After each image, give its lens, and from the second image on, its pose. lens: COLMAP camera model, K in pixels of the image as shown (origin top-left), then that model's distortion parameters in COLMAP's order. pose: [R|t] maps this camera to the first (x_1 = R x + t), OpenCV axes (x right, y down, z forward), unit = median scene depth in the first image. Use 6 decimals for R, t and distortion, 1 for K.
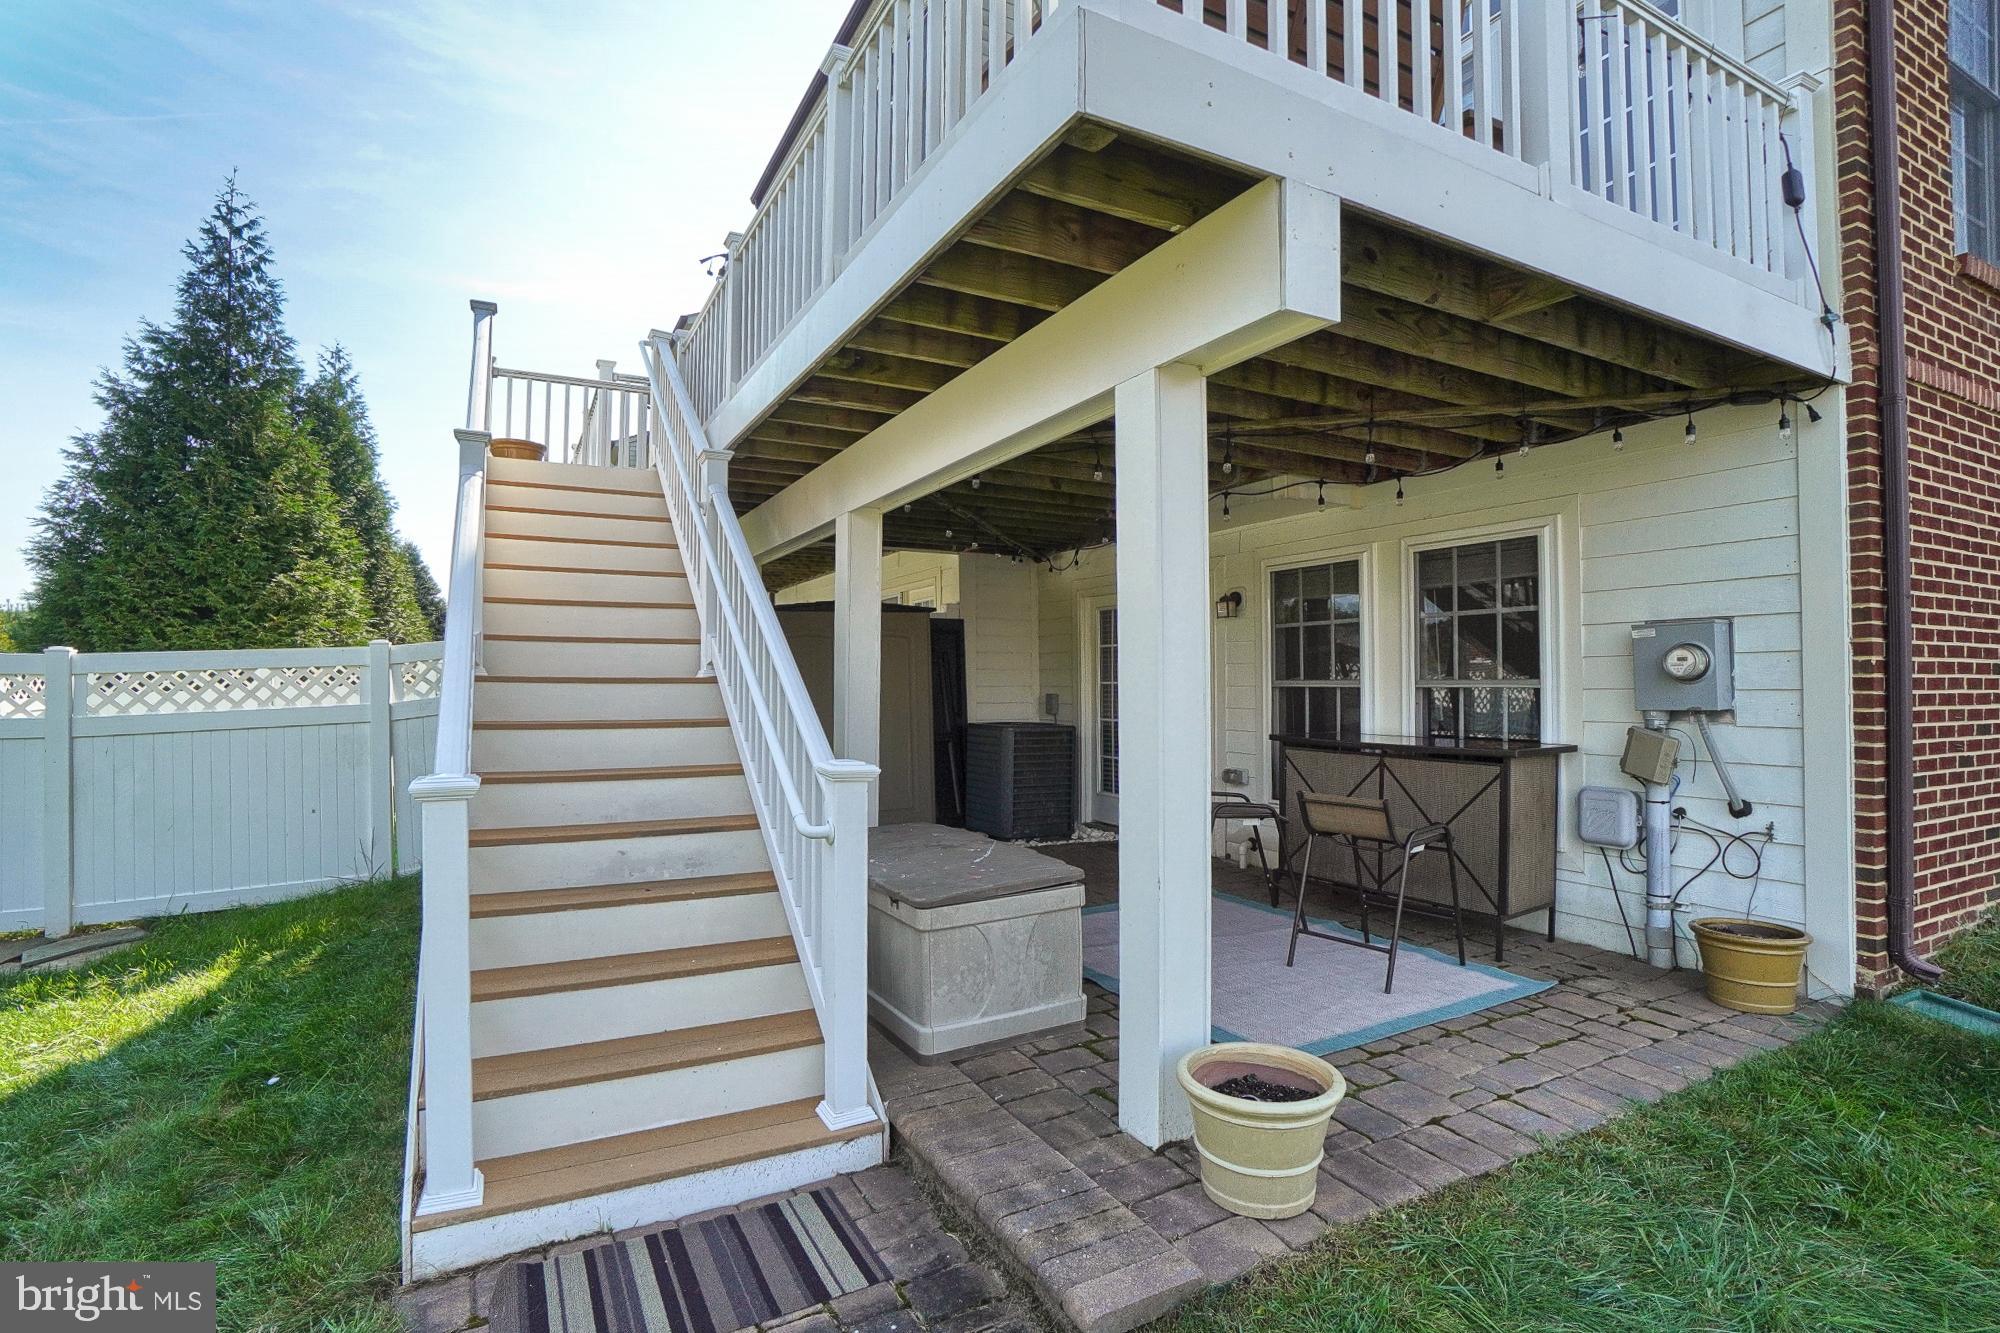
lens RADIAL K [[869.5, 0, 958.9], [0, 869.5, 663.7], [0, 0, 1]] dist [-0.013749, 0.000294]
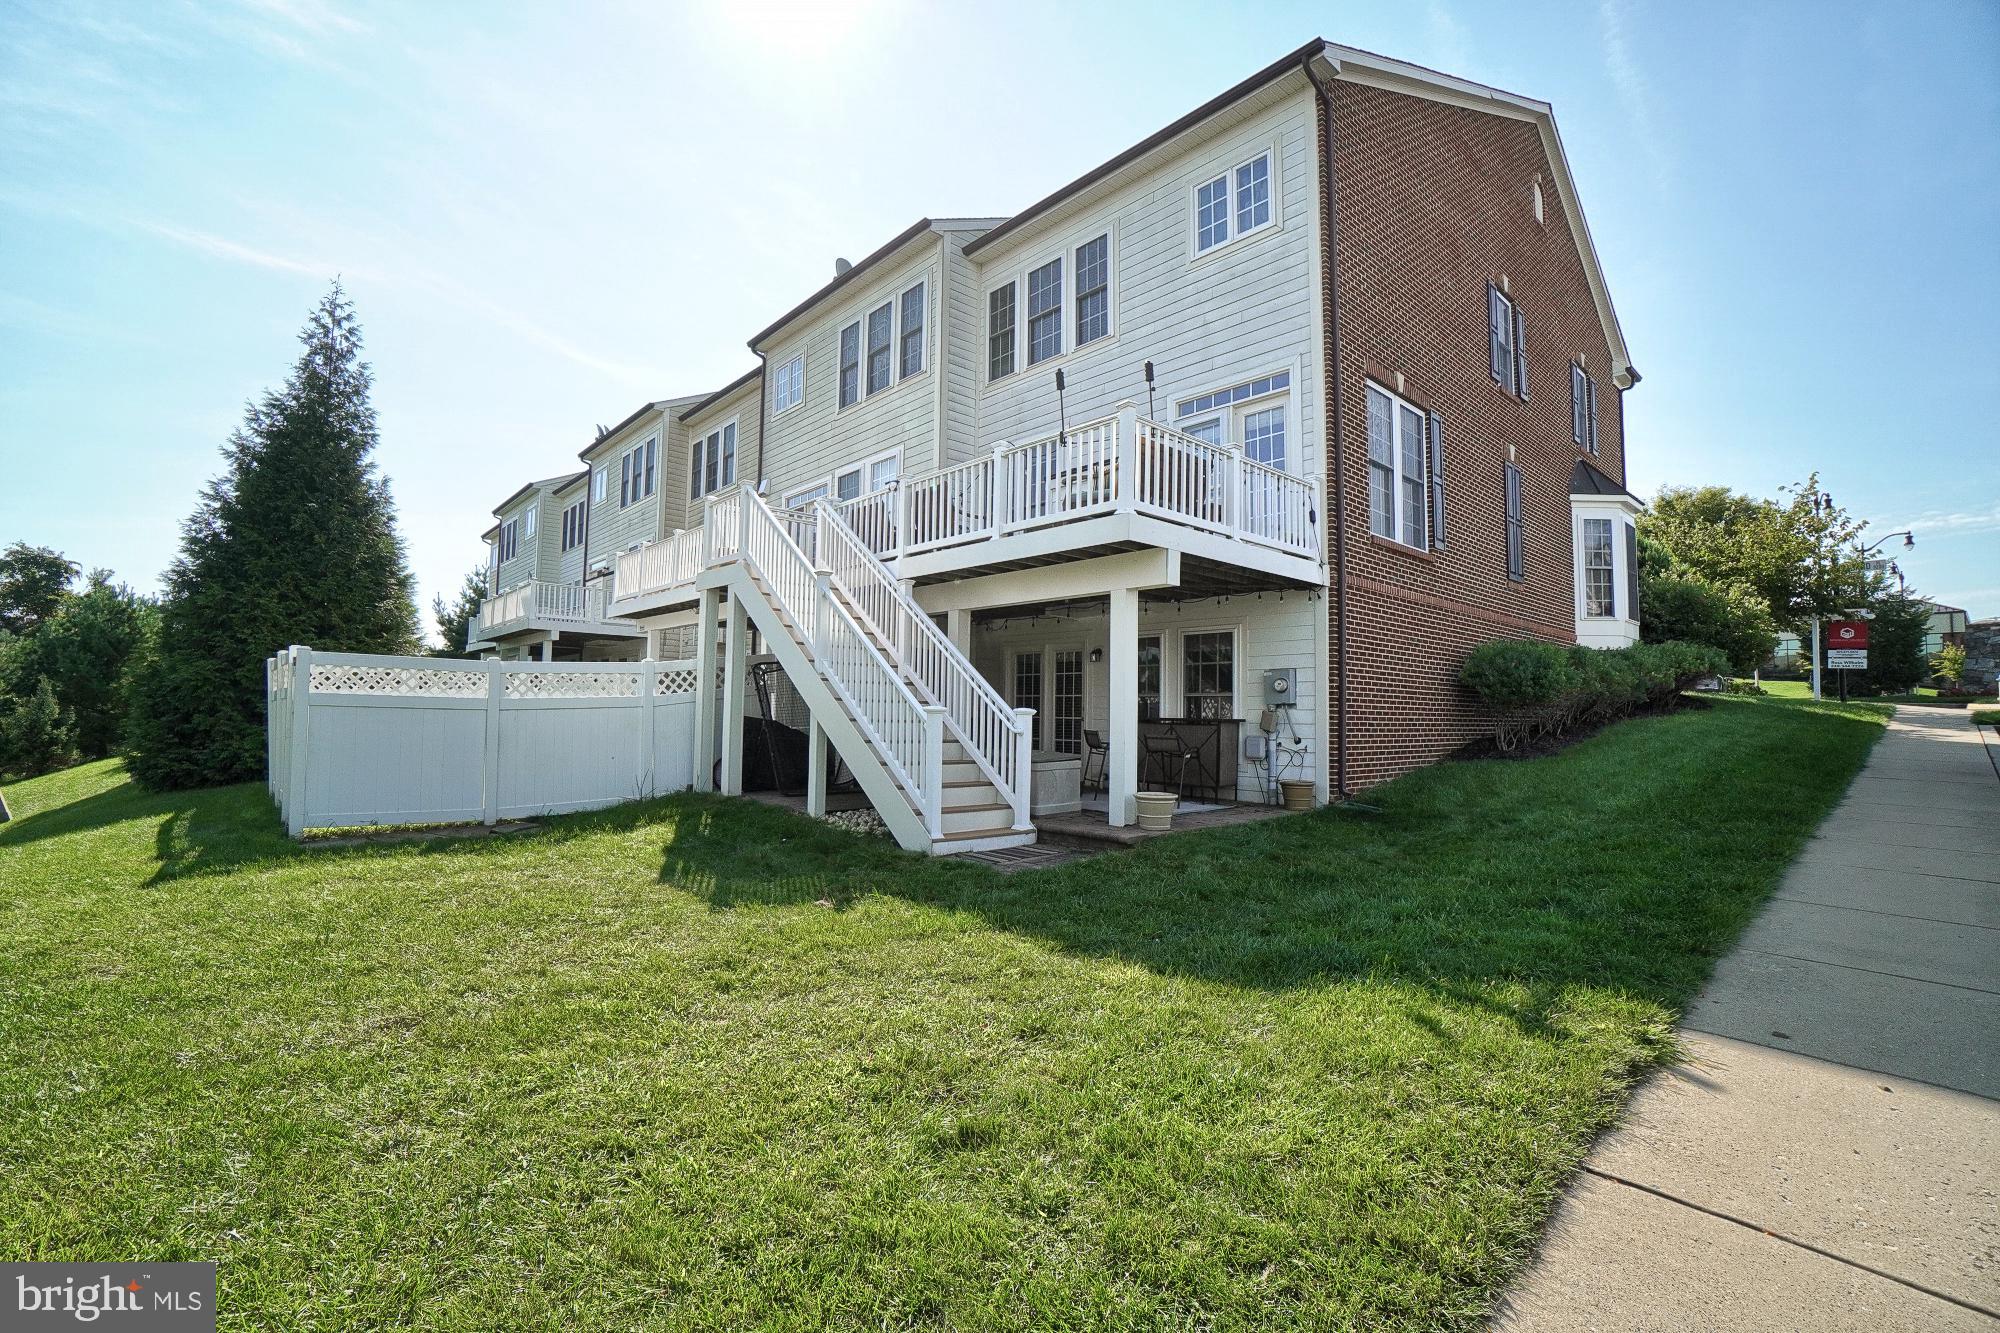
lens RADIAL K [[912.6, 0, 1000.0], [0, 912.6, 666.5], [0, 0, 1]] dist [-0.000194, 0.000096]
pose [[0.942310, 0.030246, 0.333373, -0.810818], [-0.018489, 0.999092, -0.038384, 0.058356], [-0.334231, 0.030006, 0.942013, -1.216650]]
